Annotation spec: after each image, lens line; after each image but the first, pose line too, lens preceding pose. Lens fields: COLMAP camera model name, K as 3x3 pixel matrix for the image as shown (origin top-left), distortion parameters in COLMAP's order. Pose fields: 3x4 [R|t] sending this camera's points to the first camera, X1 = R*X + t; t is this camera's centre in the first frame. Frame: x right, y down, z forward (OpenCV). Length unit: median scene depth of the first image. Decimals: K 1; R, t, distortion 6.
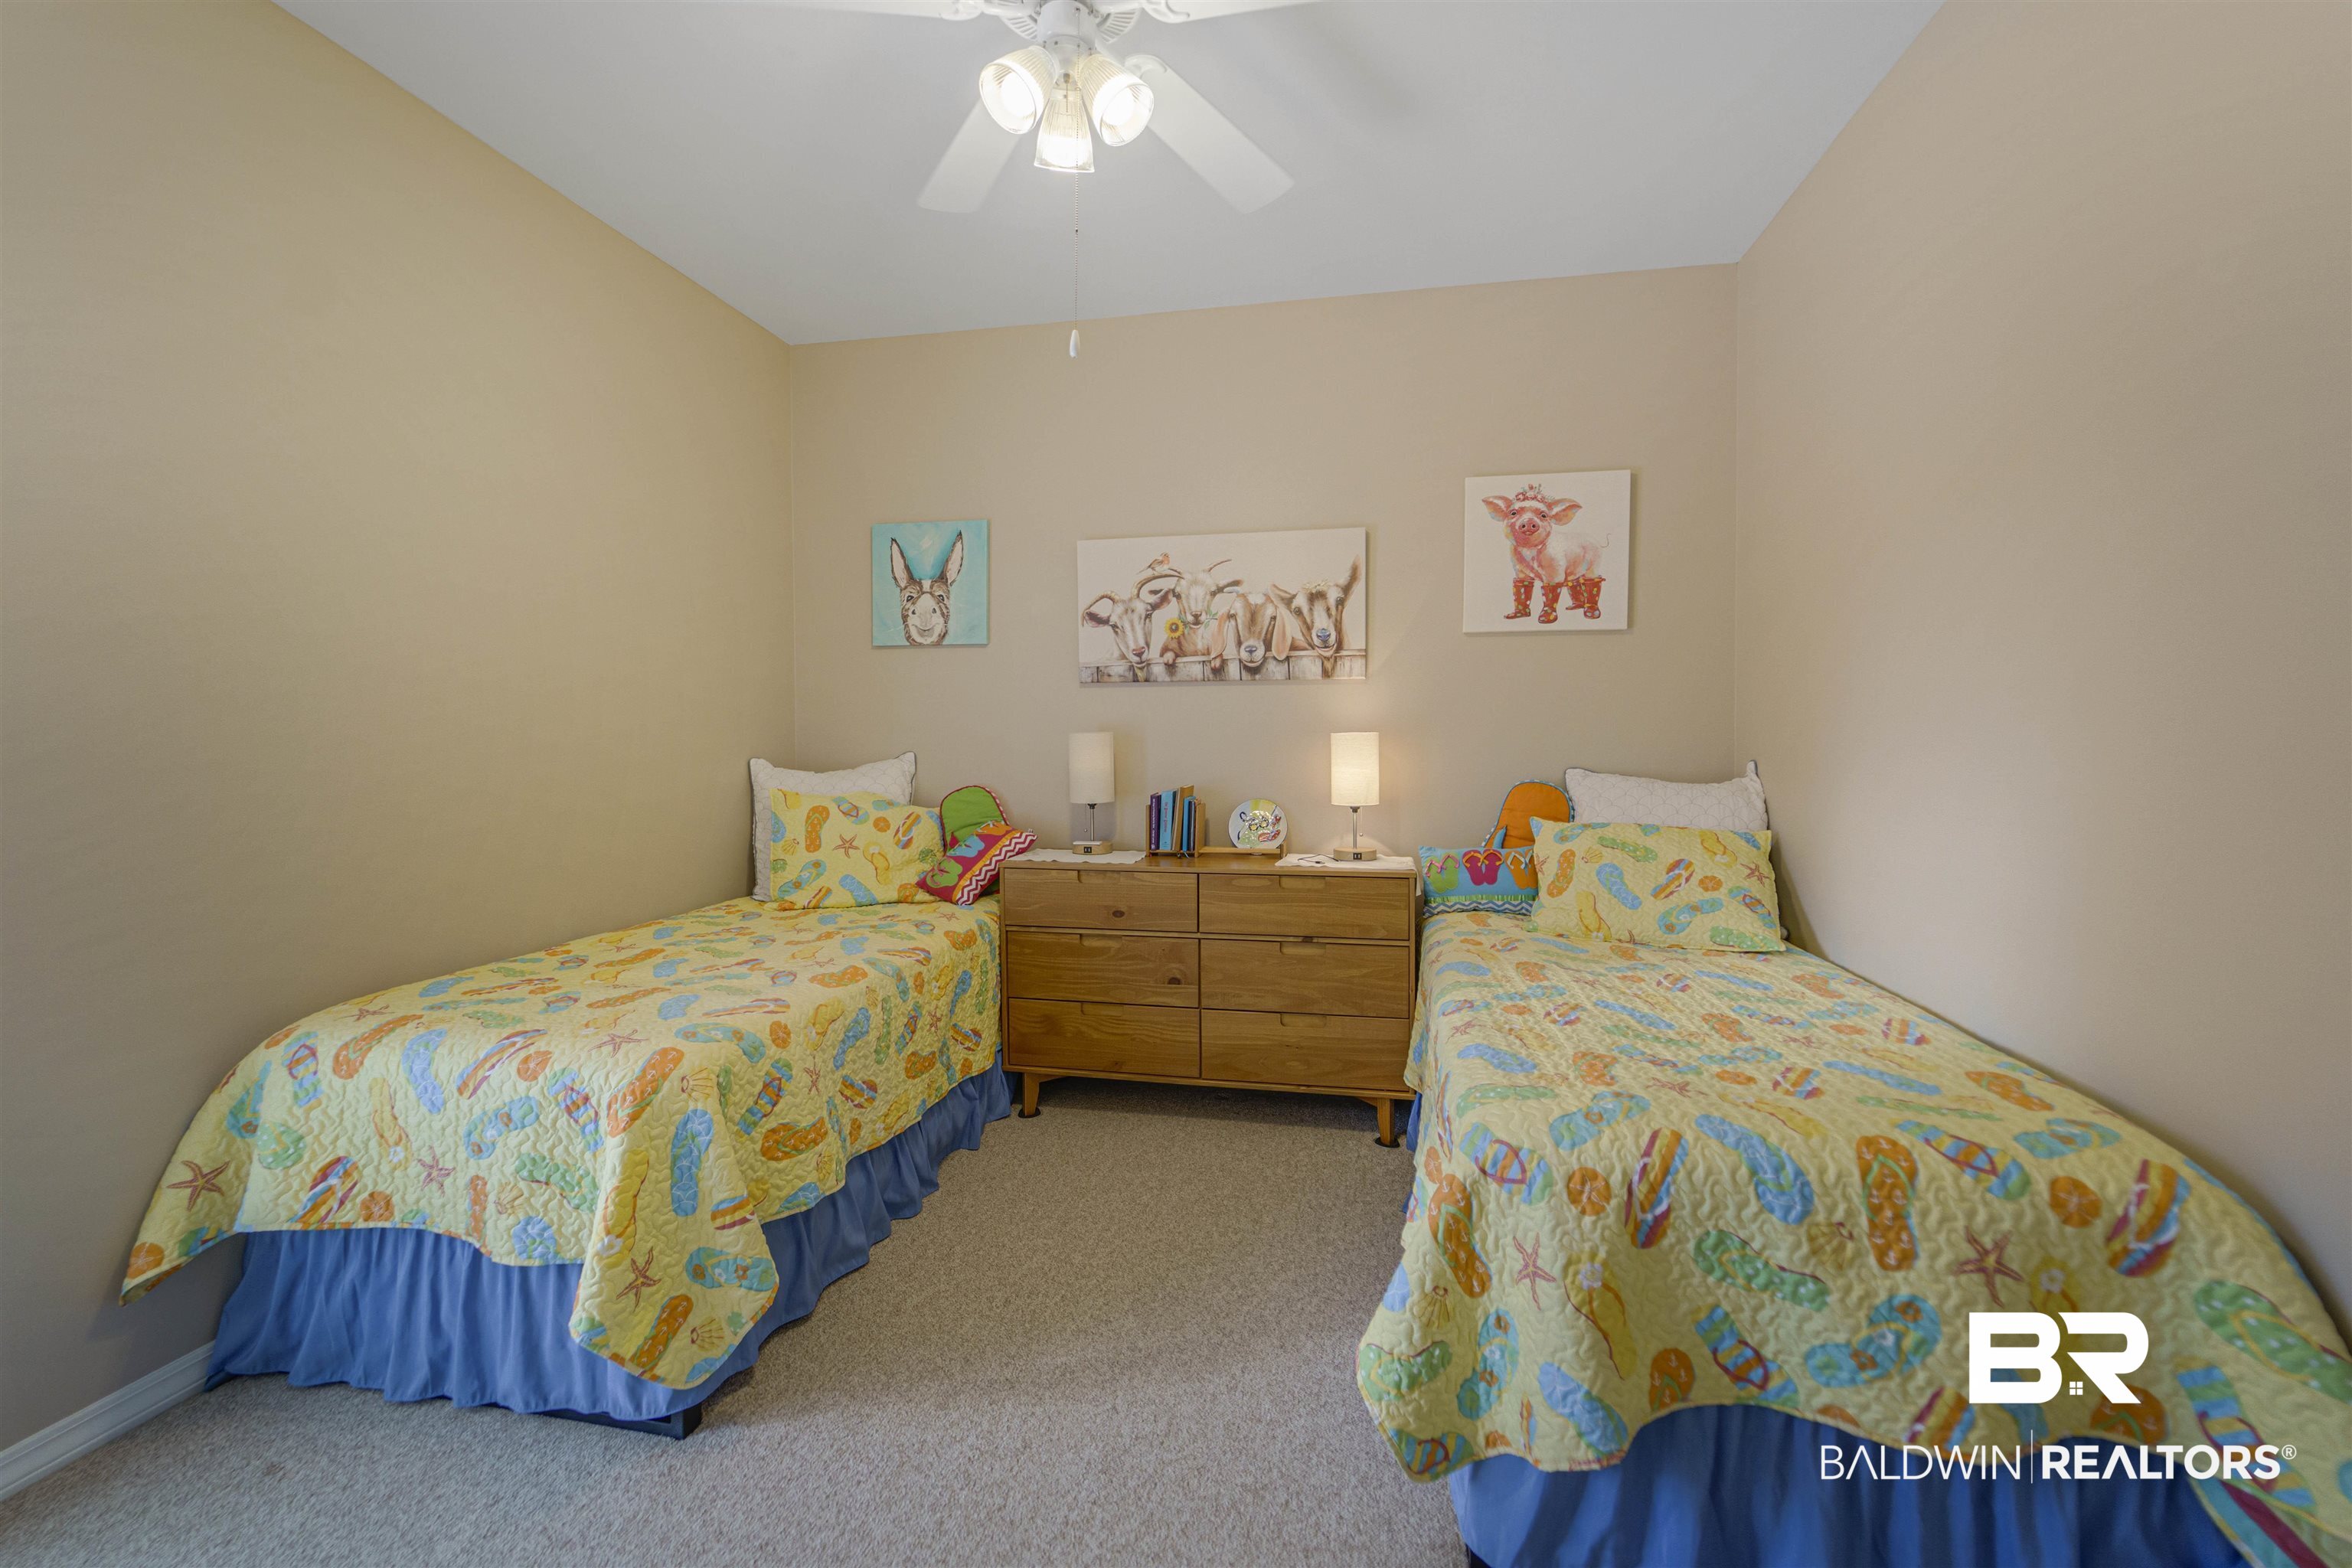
lens RADIAL K [[965.6, 0, 1169.6], [0, 965.6, 757.0], [0, 0, 1]] dist [-0.001670, -0.000358]
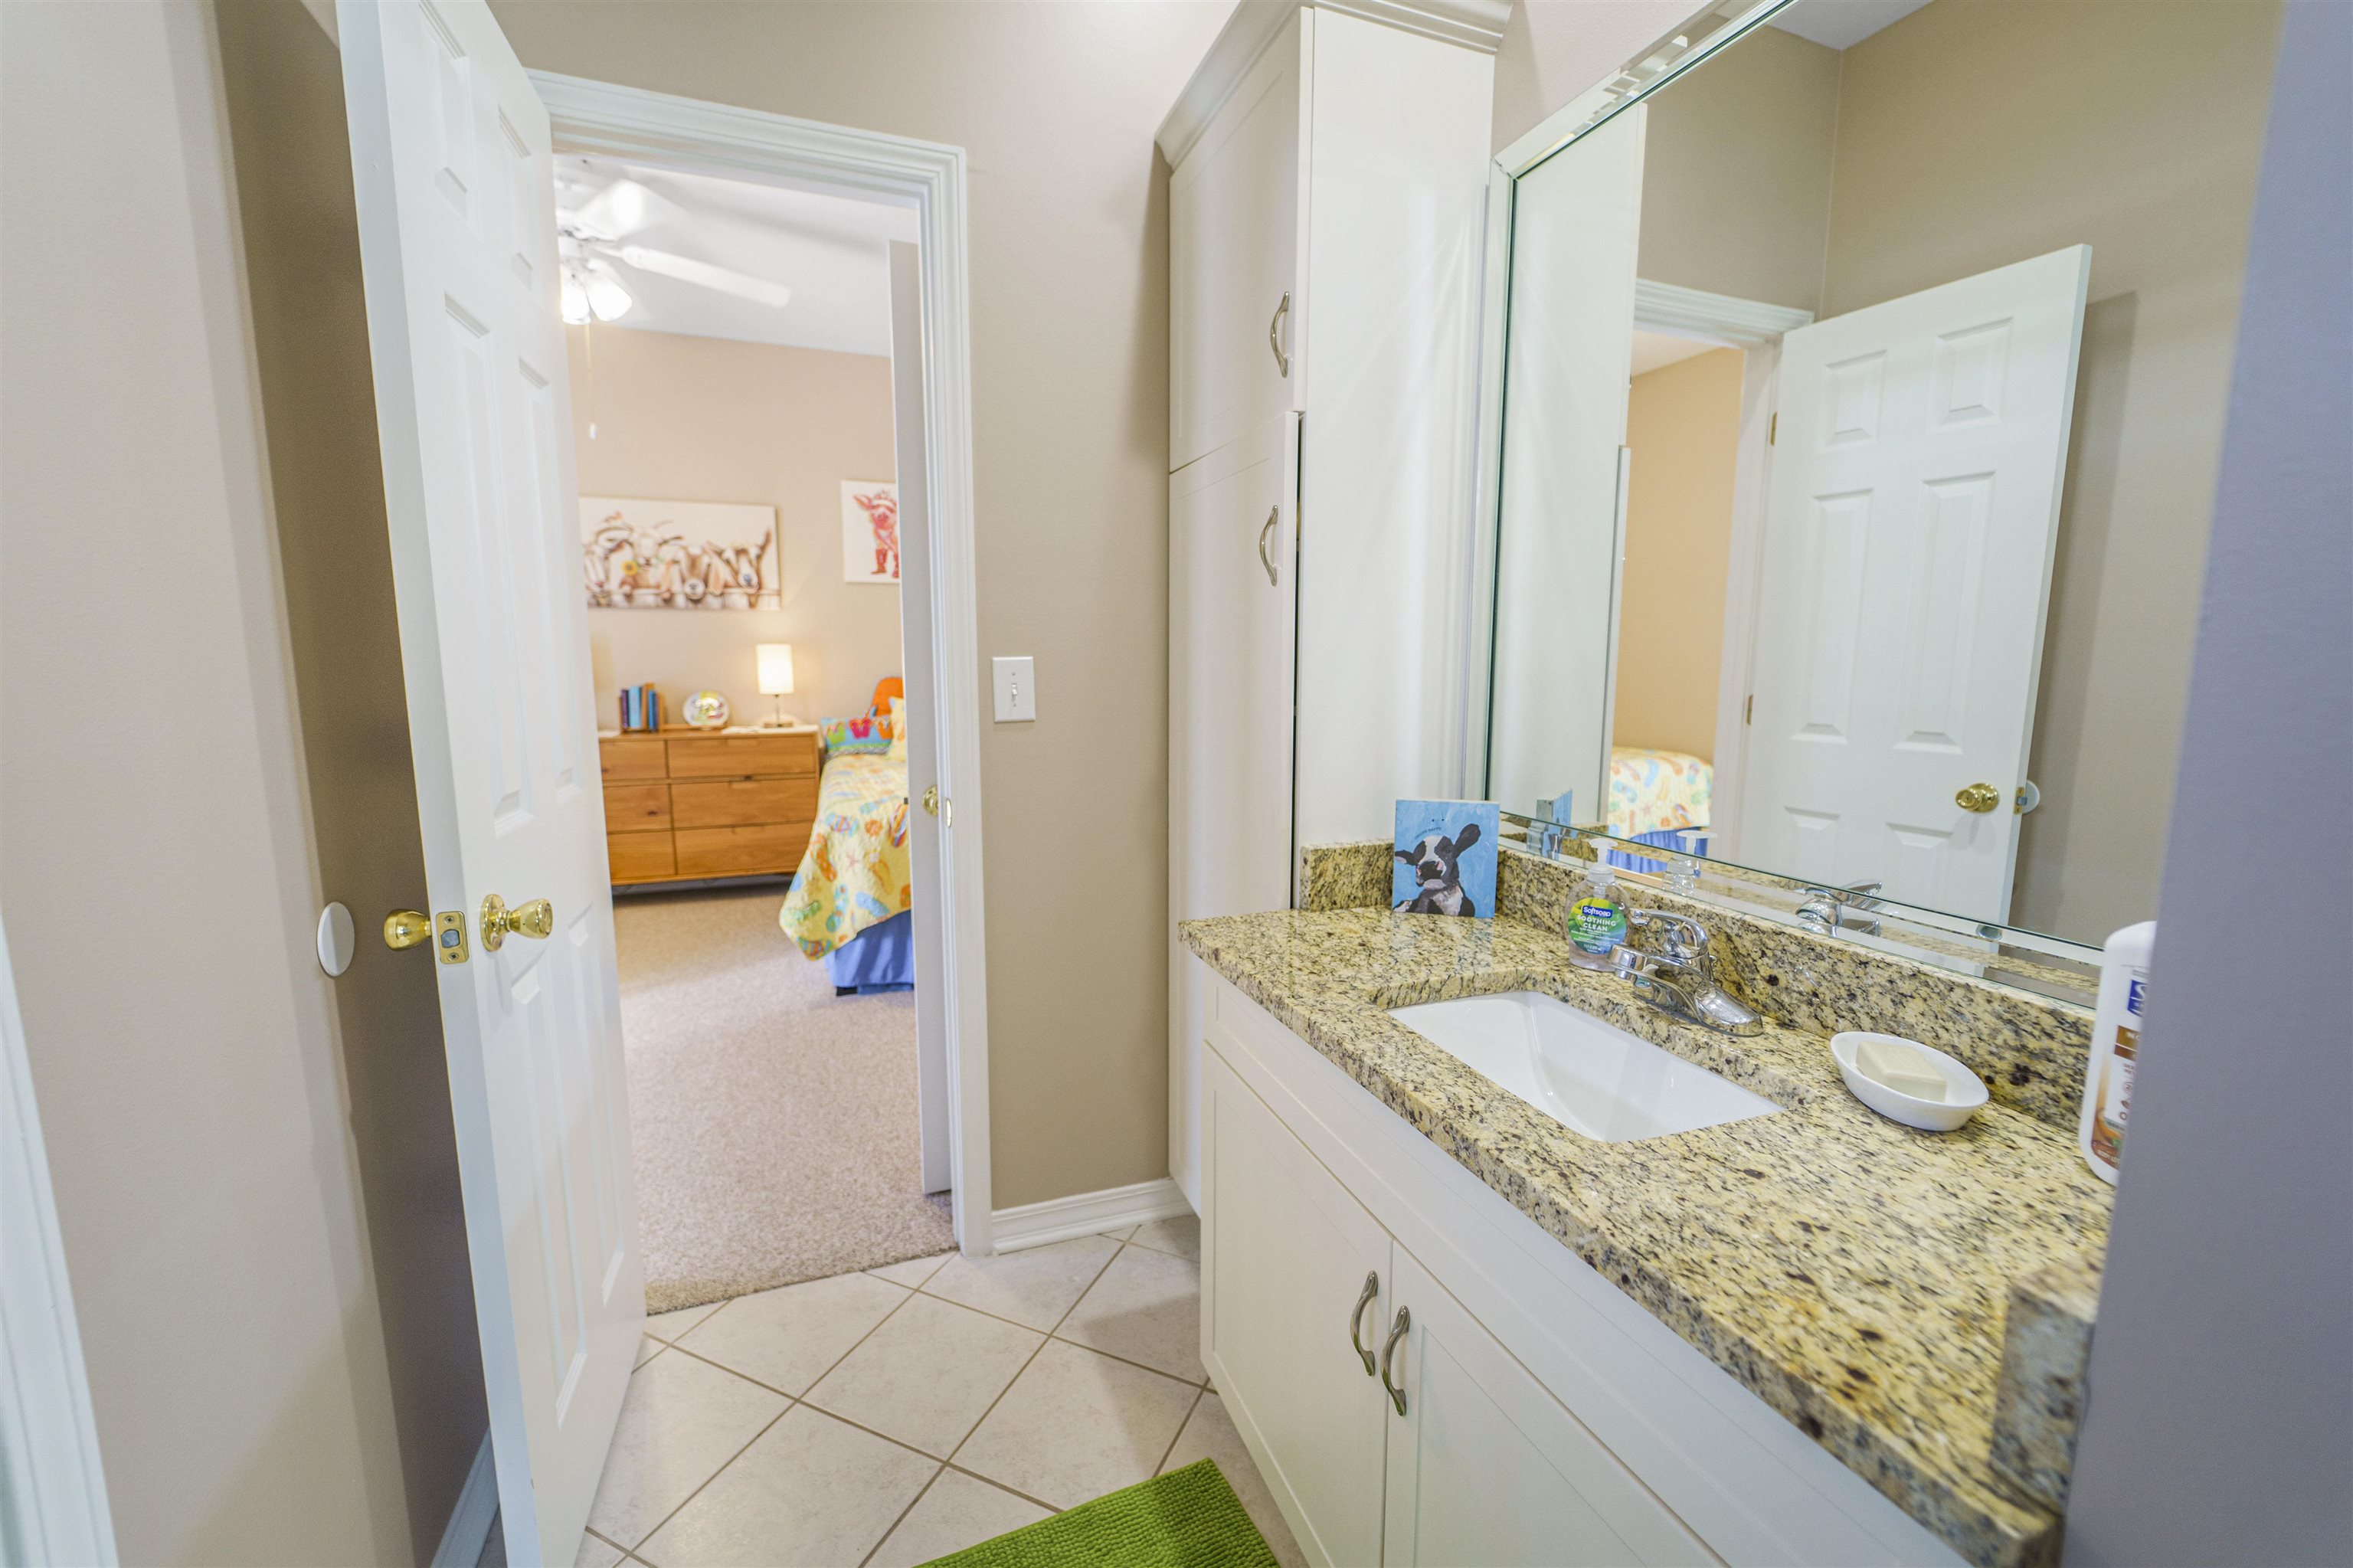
lens RADIAL K [[933.1, 0, 1180.3], [0, 933.1, 777.8], [0, 0, 1]] dist [0.000162, -0.000117]
pose [[0.836398, -0.068063, 0.543881, -0.085772], [0.007494, 0.993588, 0.112815, 0.020779], [-0.548072, -0.090283, 0.831544, -0.587959]]
